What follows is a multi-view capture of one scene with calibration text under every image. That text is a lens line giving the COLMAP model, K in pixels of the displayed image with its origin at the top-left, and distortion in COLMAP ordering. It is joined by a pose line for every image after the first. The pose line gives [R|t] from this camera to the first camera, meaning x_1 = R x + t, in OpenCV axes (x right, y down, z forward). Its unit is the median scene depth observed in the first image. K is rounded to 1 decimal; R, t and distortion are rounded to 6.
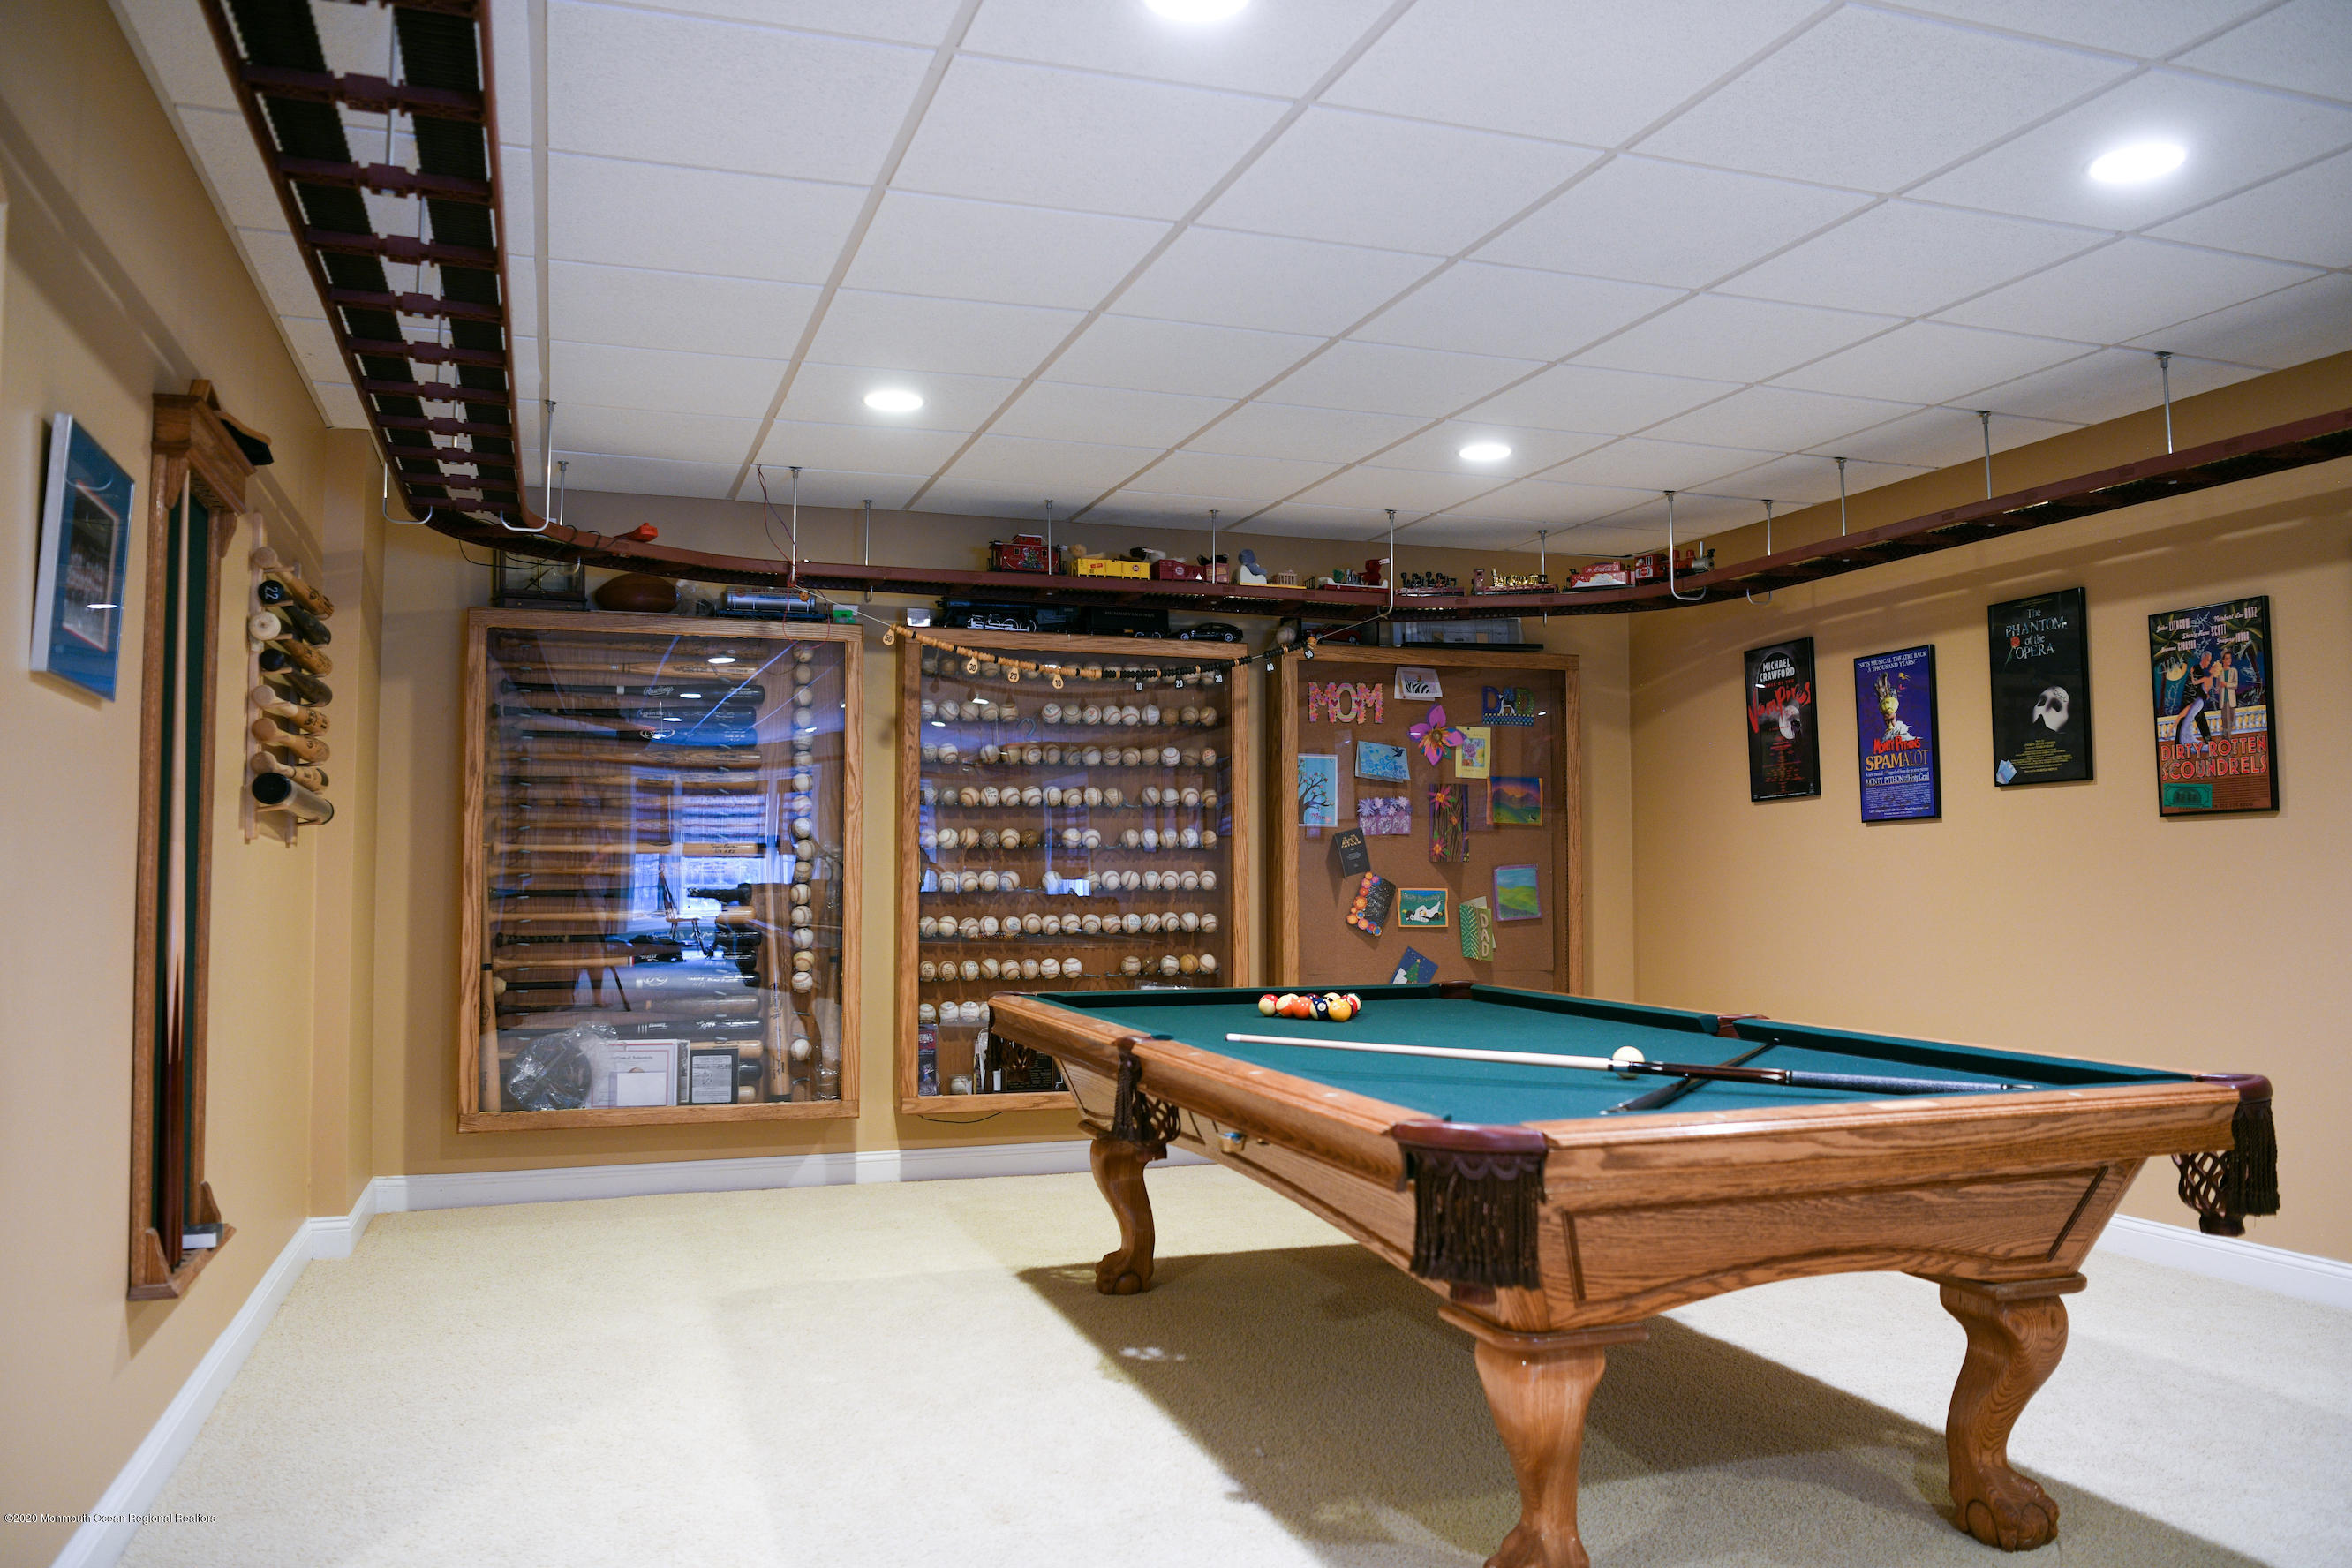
lens RADIAL K [[1795.7, 0, 1177.8], [0, 1795.7, 774.7], [0, 0, 1]] dist [-0.054169, 0.039259]
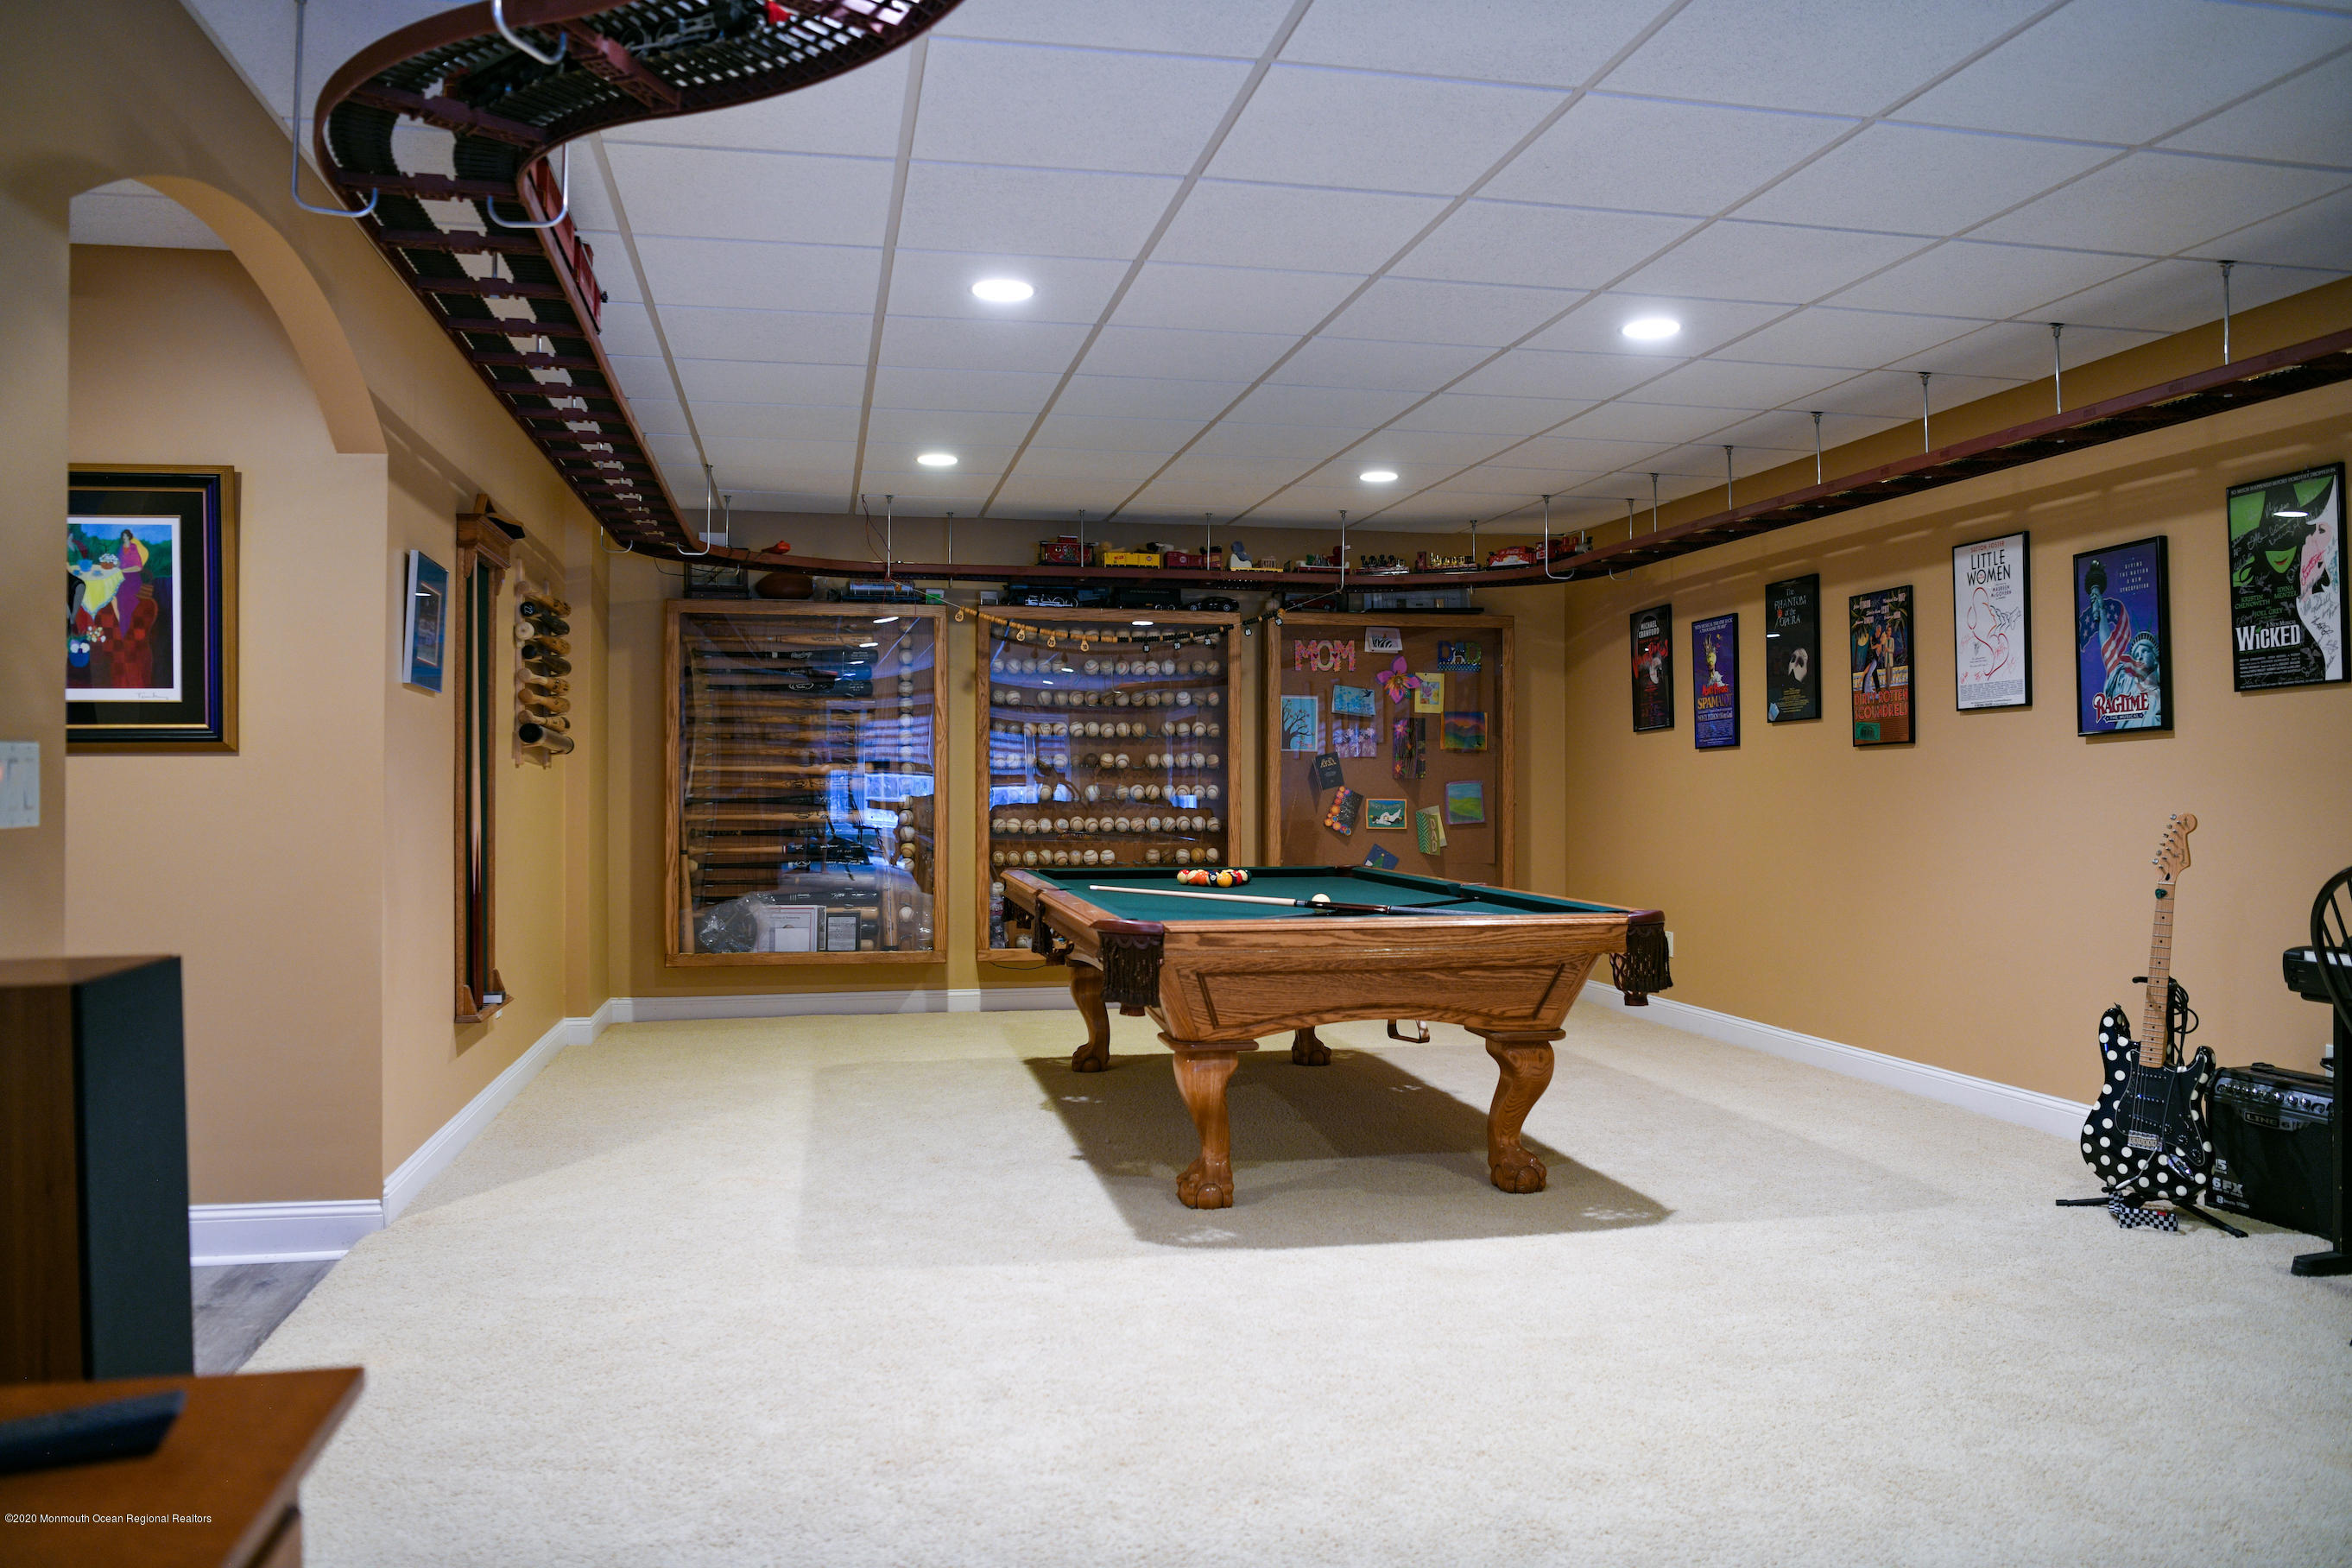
lens RADIAL K [[1767.8, 0, 1182.1], [0, 1767.8, 771.5], [0, 0, 1]] dist [-0.039150, 0.001549]
pose [[0.991321, 0.000368, -0.131460, 0.186595], [0.005673, 0.998945, 0.045574, -0.017827], [0.131338, -0.045924, 0.990273, -0.329149]]
